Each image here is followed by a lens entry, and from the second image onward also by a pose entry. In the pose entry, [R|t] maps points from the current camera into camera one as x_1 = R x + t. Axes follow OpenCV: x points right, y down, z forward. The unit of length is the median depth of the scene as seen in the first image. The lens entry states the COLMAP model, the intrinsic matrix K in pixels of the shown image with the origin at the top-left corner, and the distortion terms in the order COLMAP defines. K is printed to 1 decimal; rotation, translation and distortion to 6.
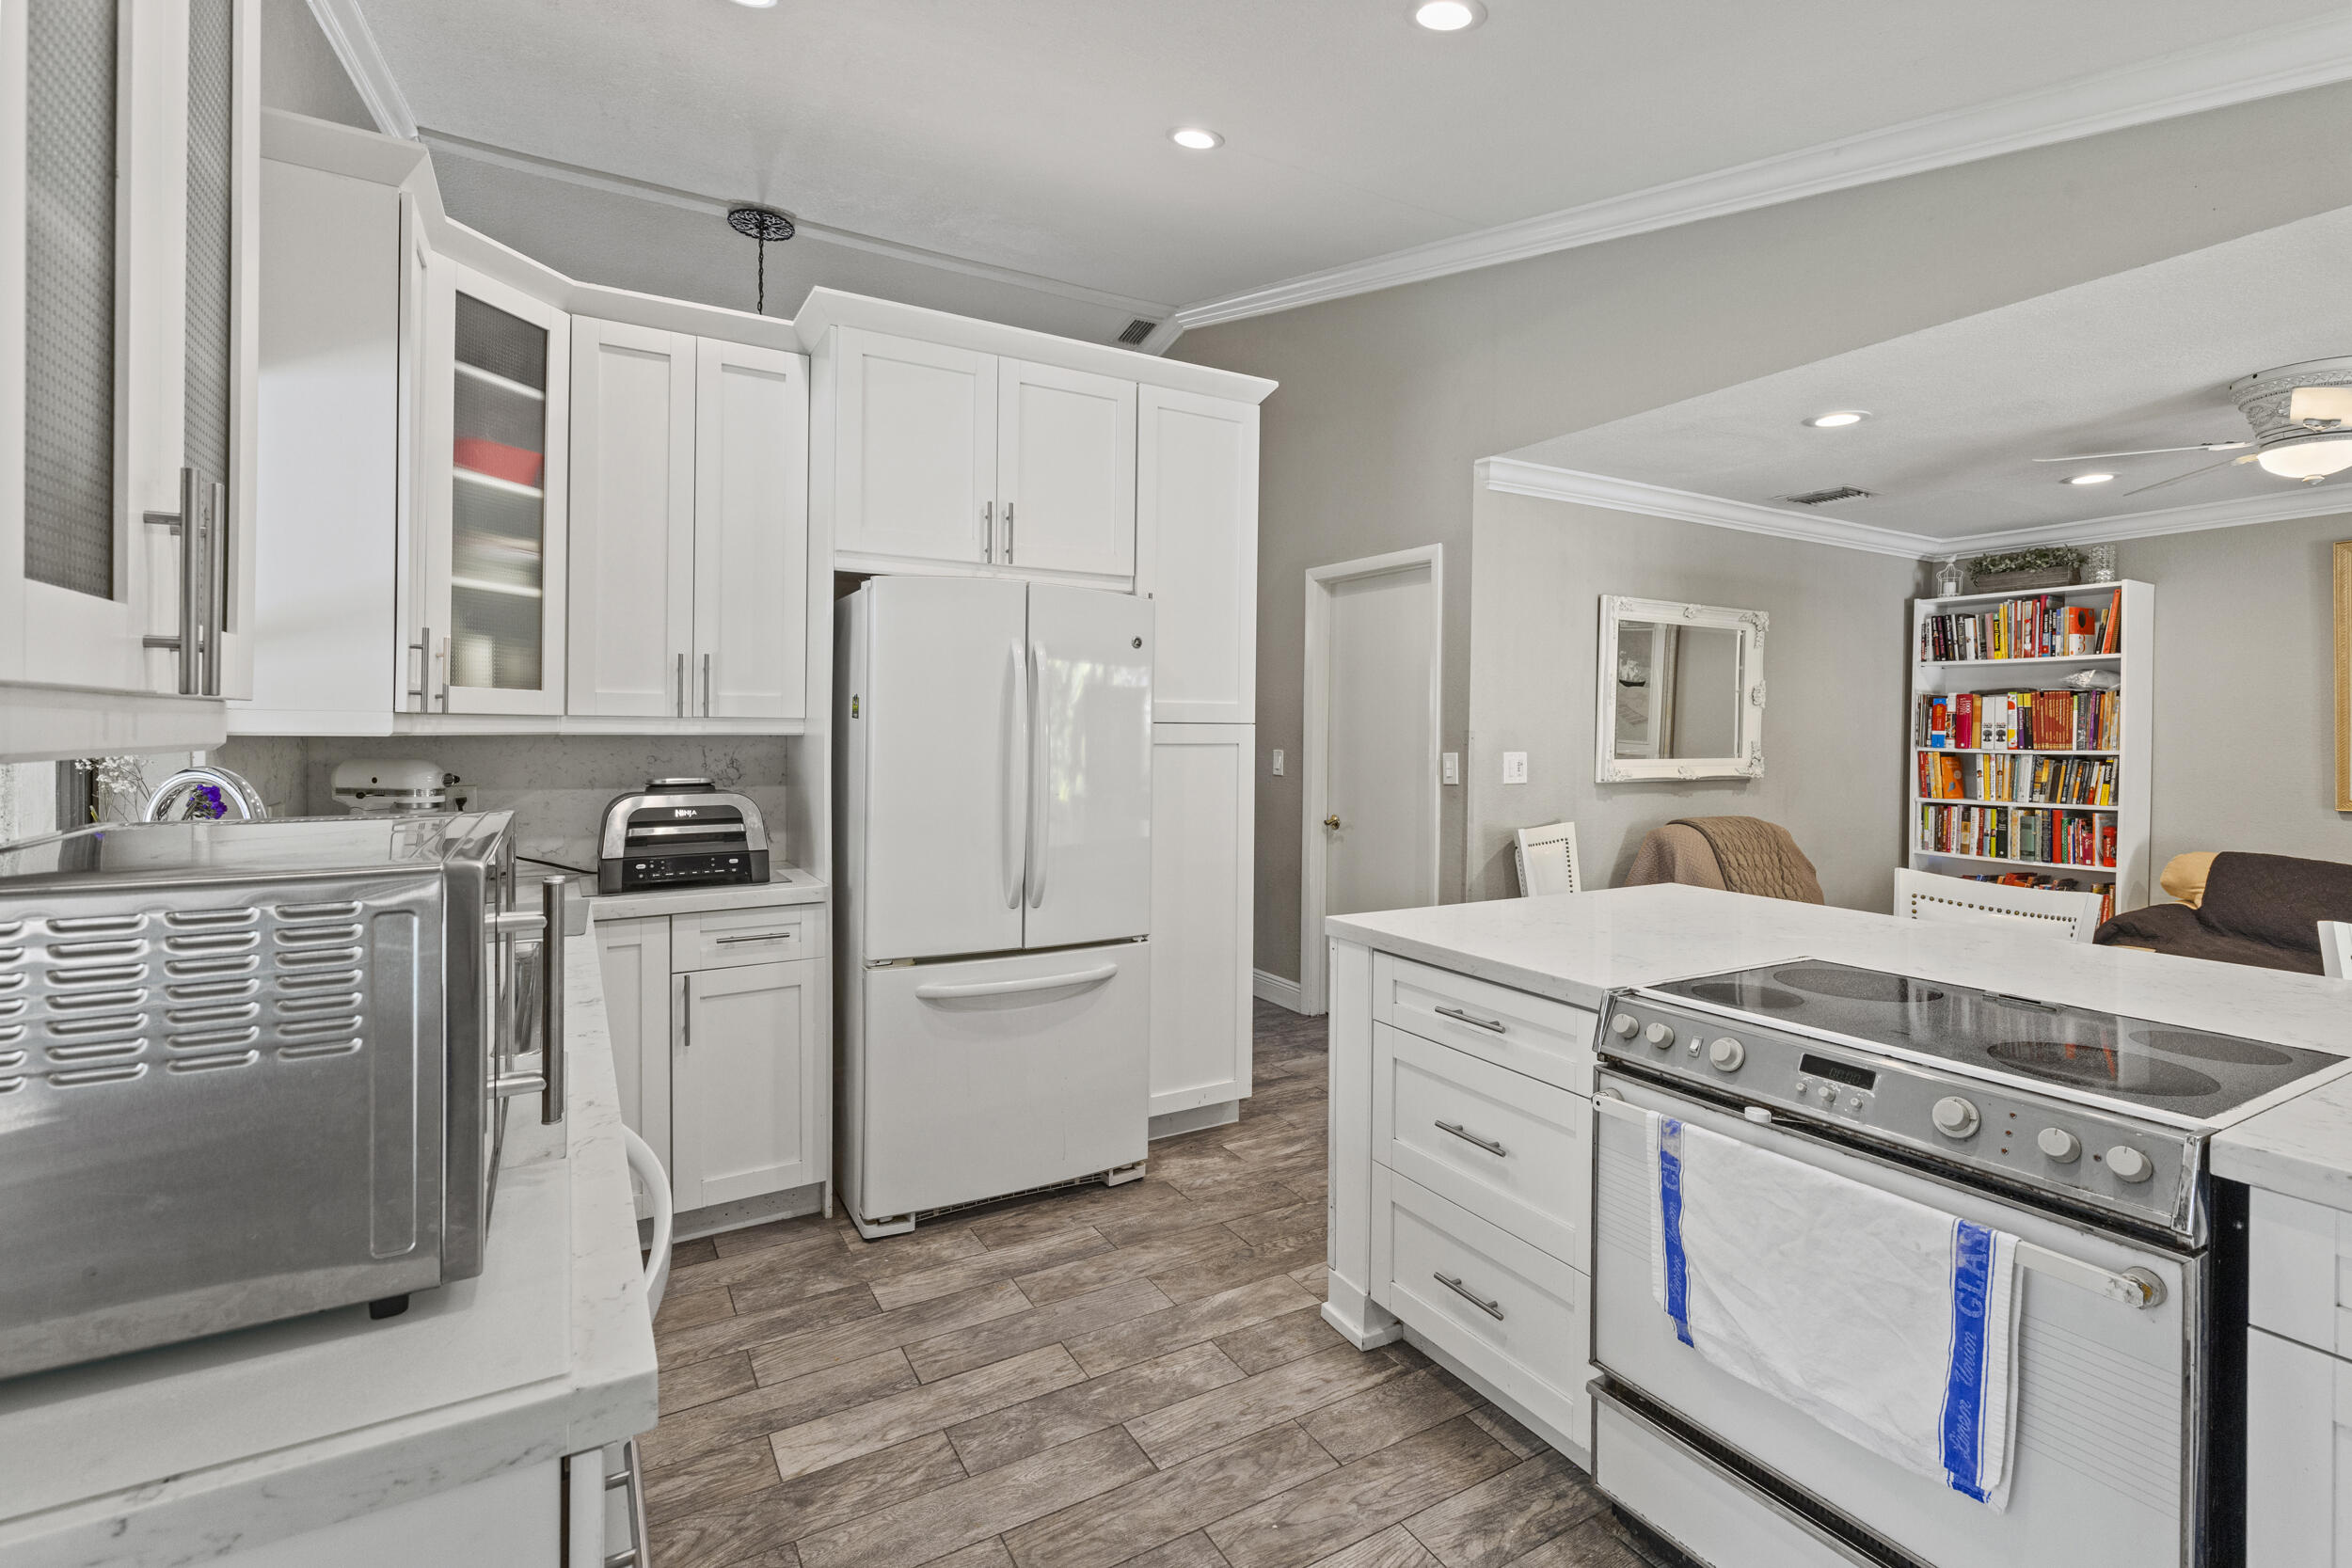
lens RADIAL K [[1068.3, 0, 1192.5], [0, 1068.3, 783.0], [0, 0, 1]] dist [-0.003298, -0.000495]
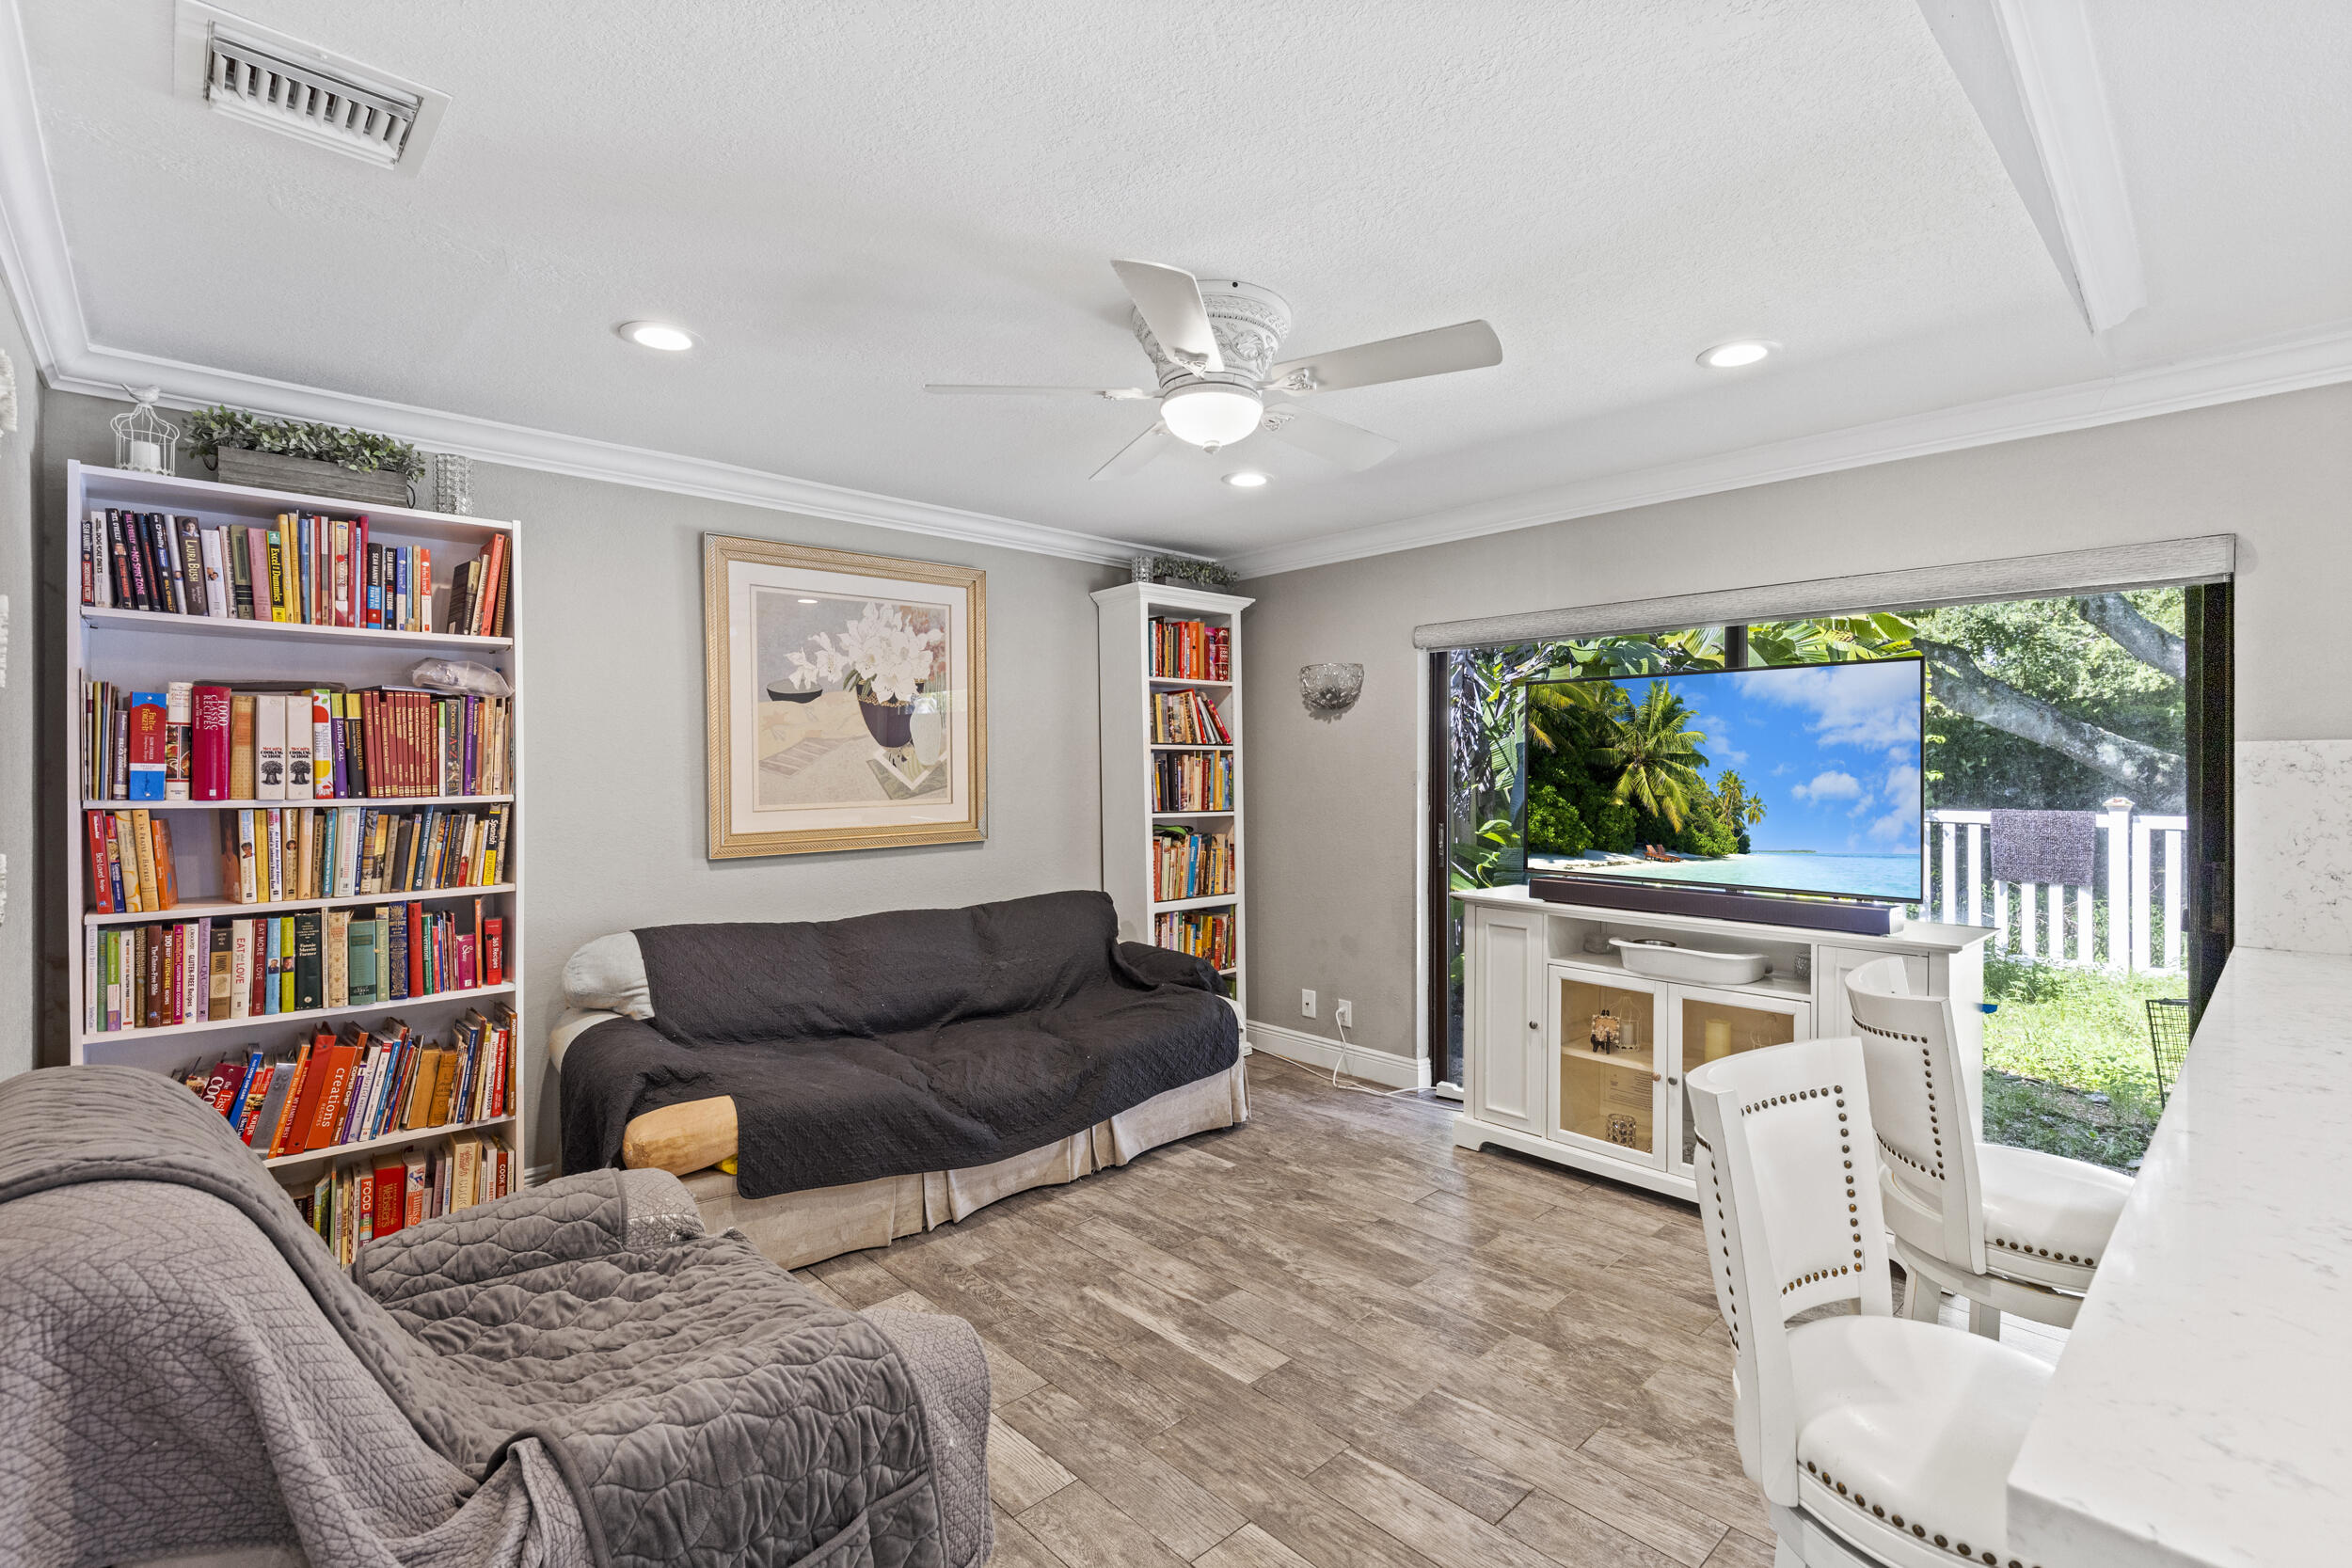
lens RADIAL K [[1061.3, 0, 1176.0], [0, 1061.3, 784.0], [0, 0, 1]] dist [-0.000175, -0.000011]
pose [[-0.222279, -0.006563, 0.974961, 0.167515], [0.059423, 0.998027, 0.020266, -0.024324], [-0.973171, 0.062439, -0.221450, 0.705709]]
